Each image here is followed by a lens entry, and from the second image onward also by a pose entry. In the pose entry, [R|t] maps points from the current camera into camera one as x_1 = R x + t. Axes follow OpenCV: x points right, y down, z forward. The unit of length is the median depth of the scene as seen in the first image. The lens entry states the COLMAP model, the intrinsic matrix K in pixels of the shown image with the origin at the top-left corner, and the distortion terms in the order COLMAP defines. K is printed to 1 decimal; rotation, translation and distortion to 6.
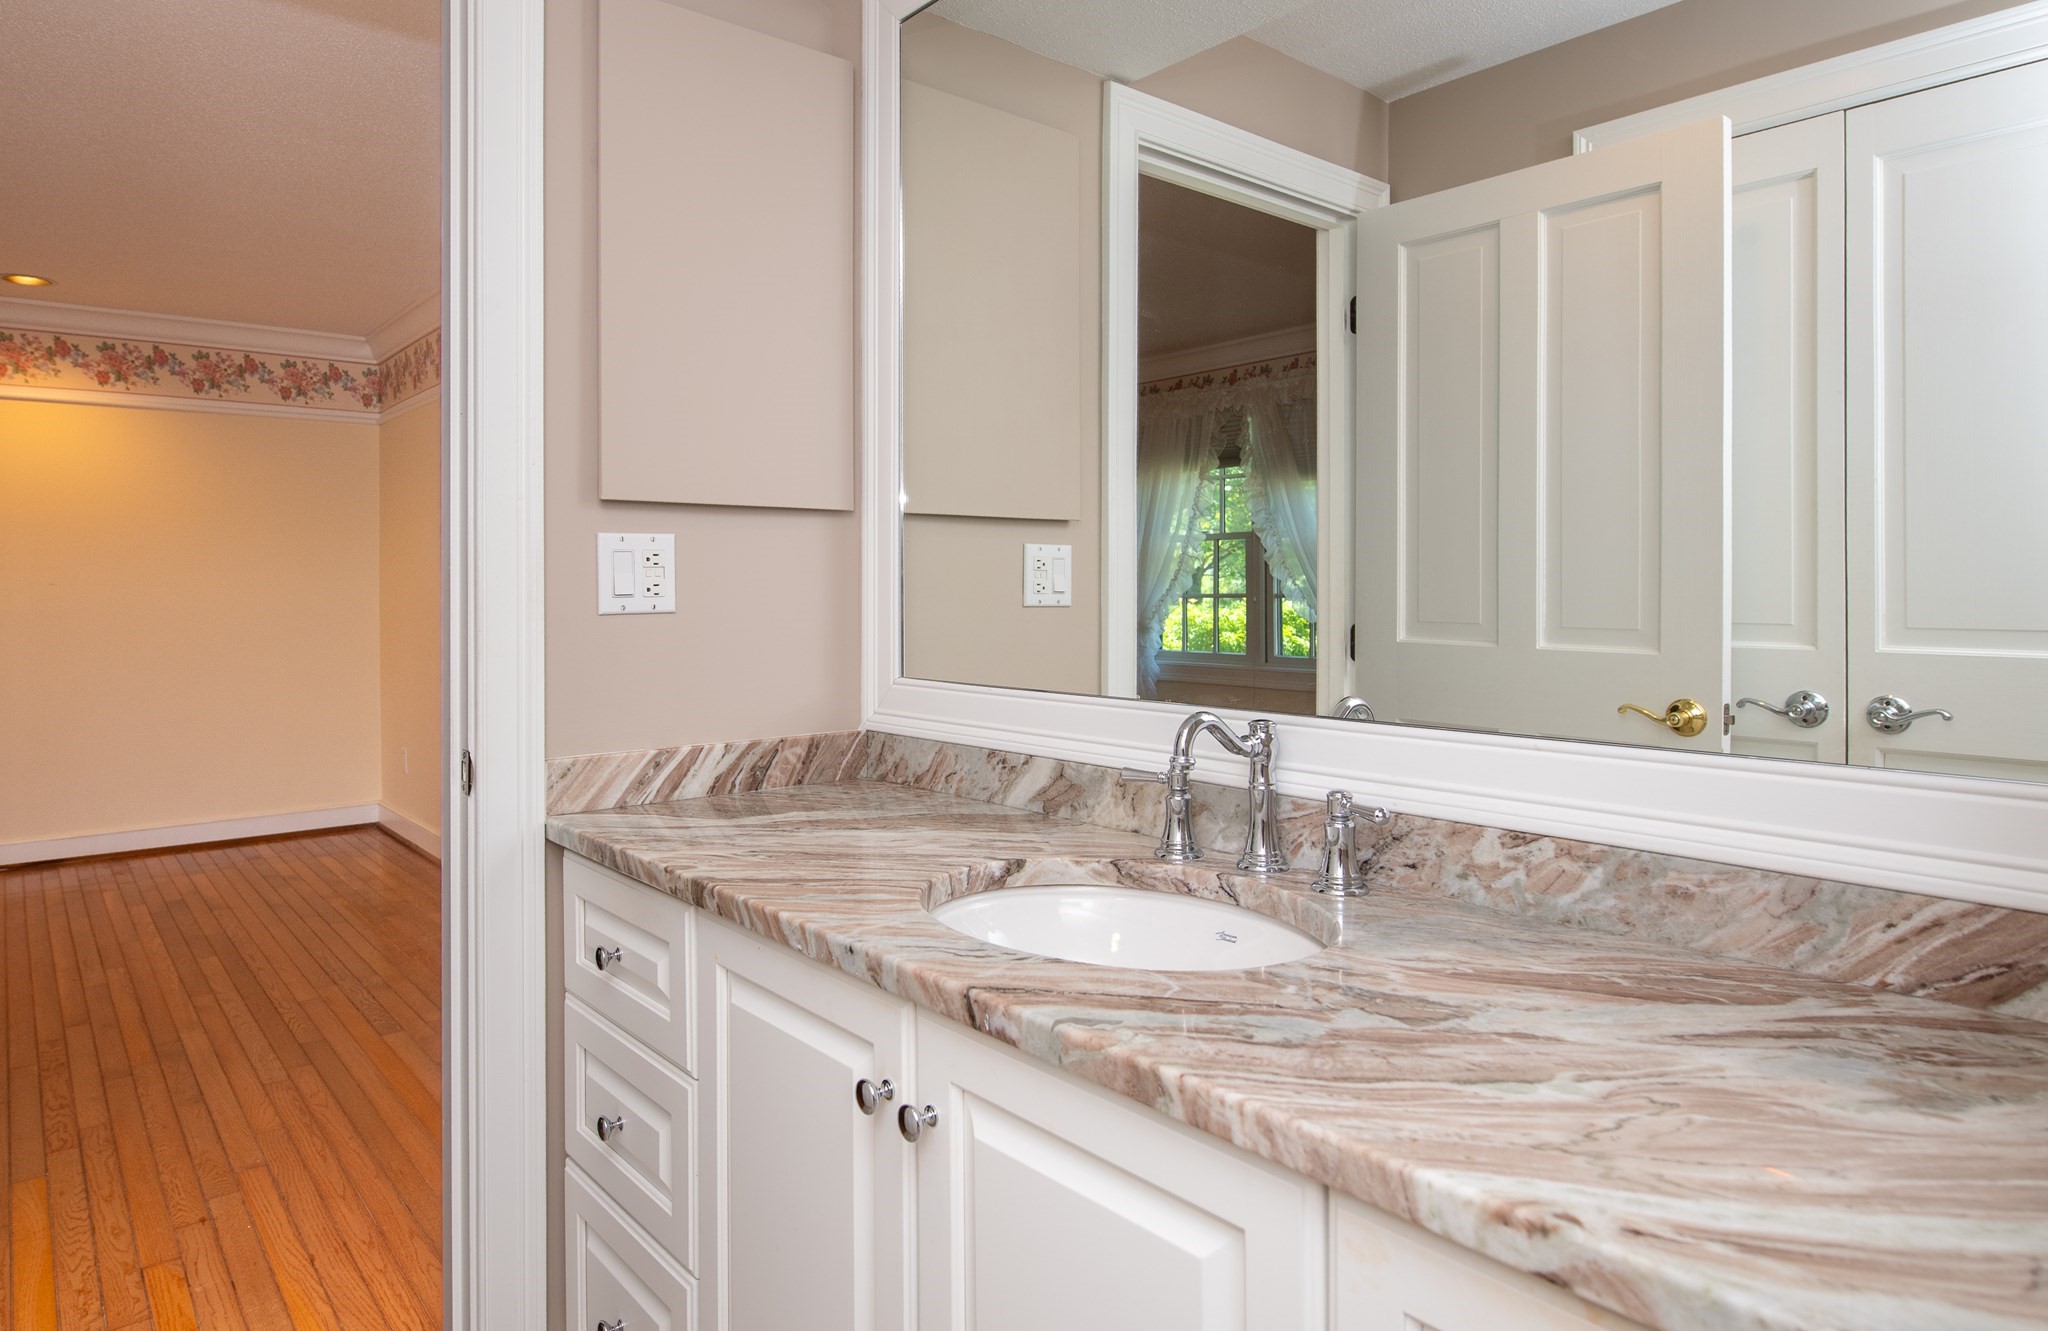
lens RADIAL K [[1223.5, 0, 1021.7], [0, 1223.5, 610.9], [0, 0, 1]] dist [-0.007050, 0.000907]
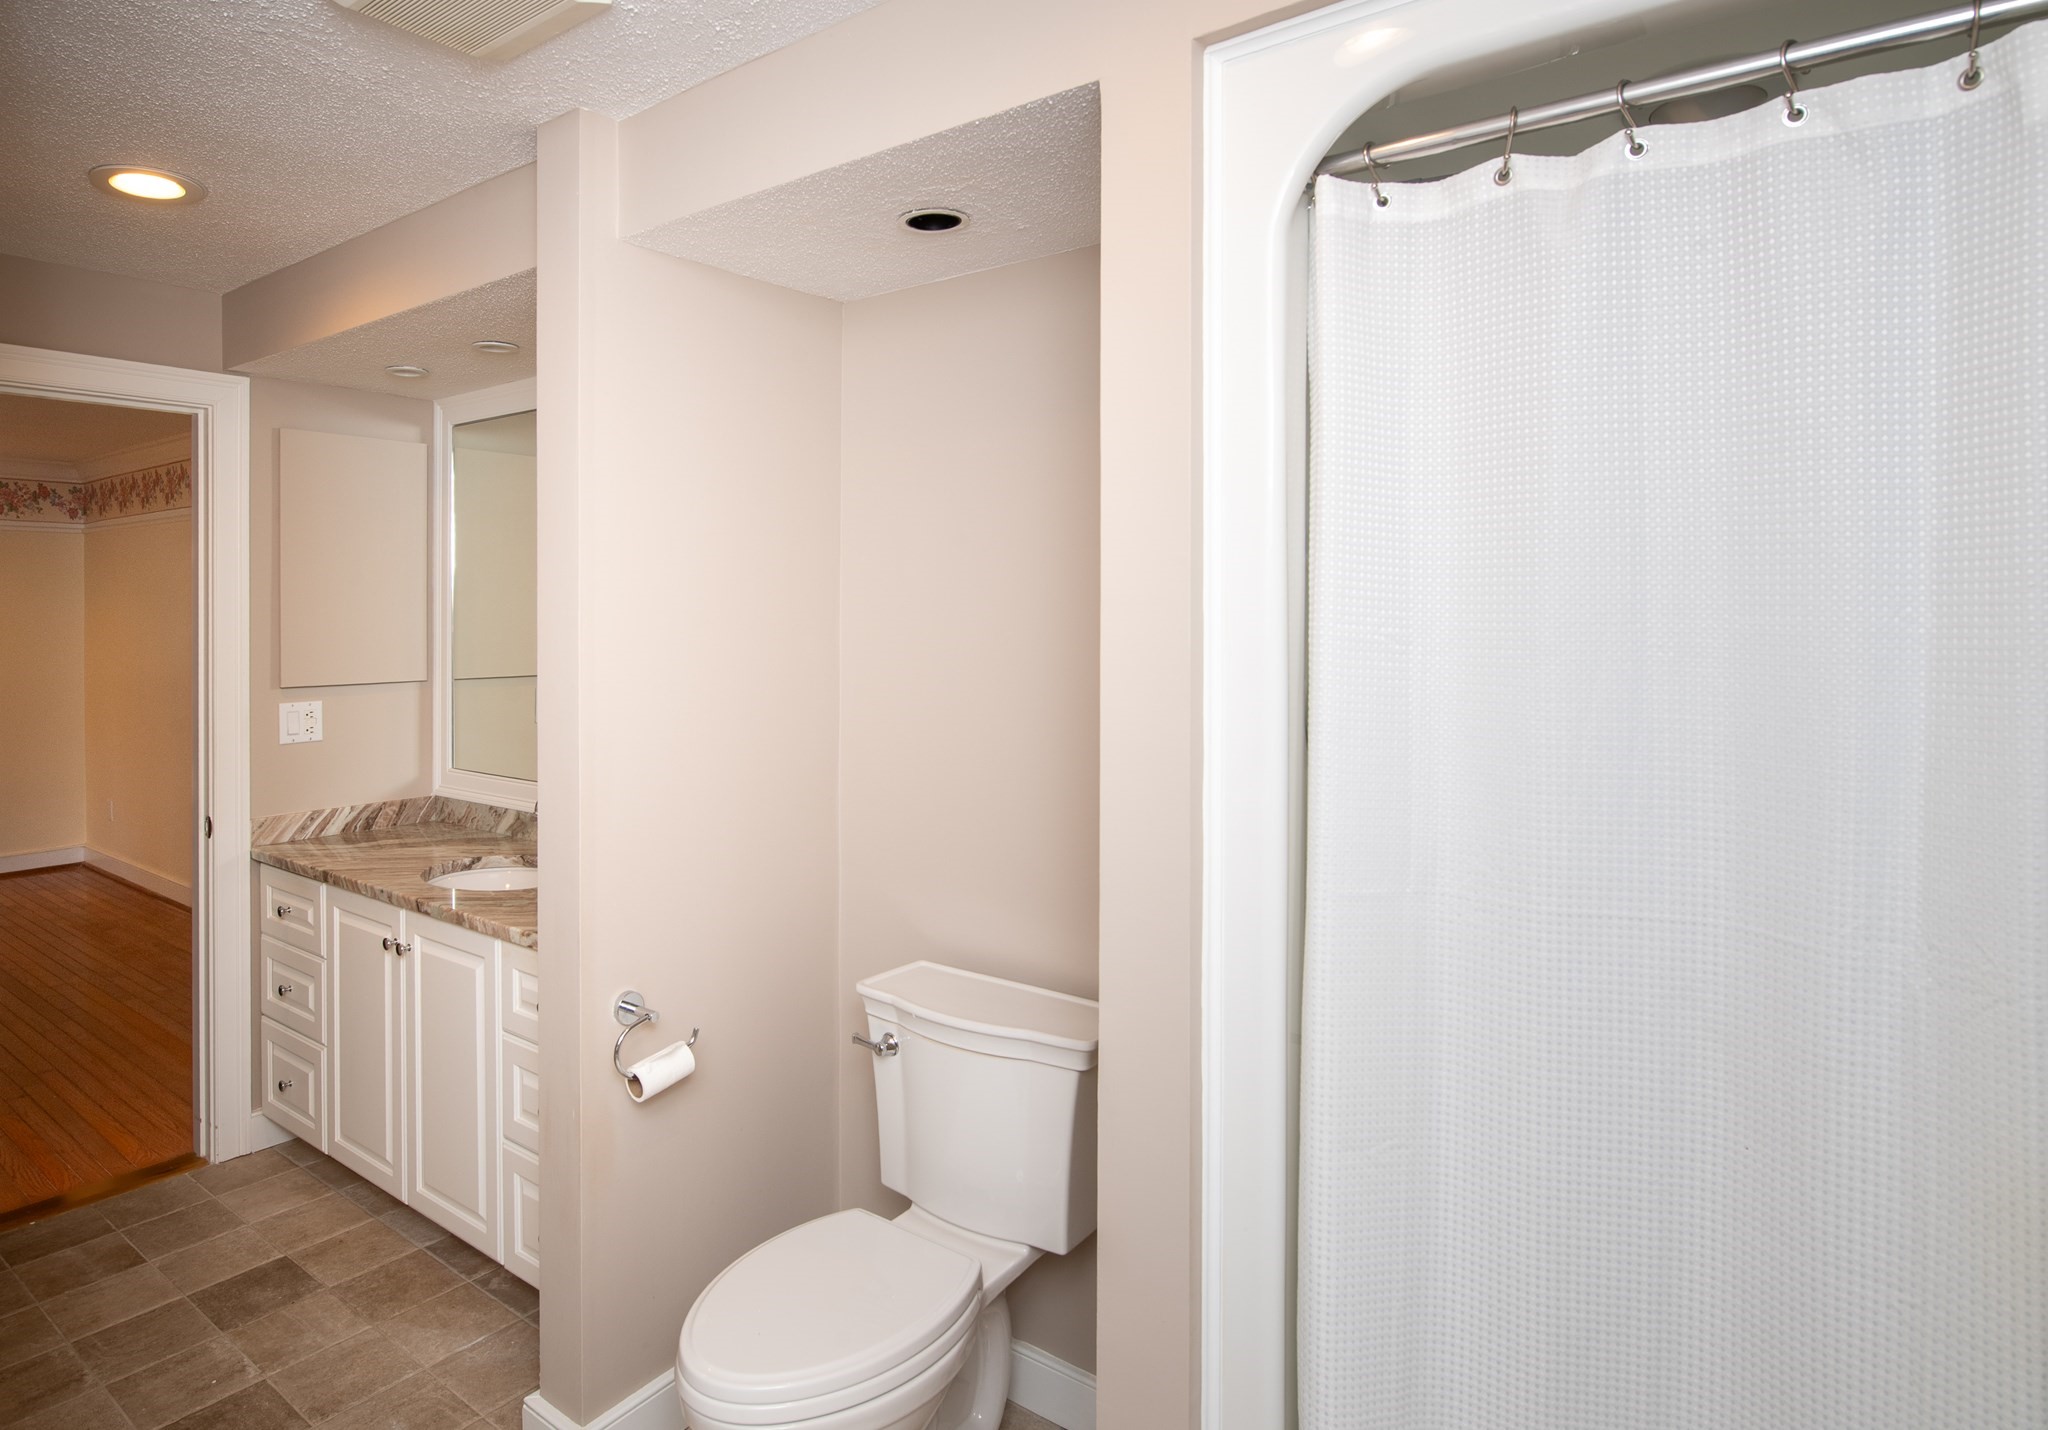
lens RADIAL K [[1221.2, 0, 1021.3], [0, 1221.2, 621.8], [0, 0, 1]] dist [-0.003275, -0.003489]
pose [[0.978324, -0.000897, 0.207078, 0.513196], [0.001721, 0.999991, -0.003802, -0.225923], [-0.207072, 0.004076, 0.978317, -1.441700]]
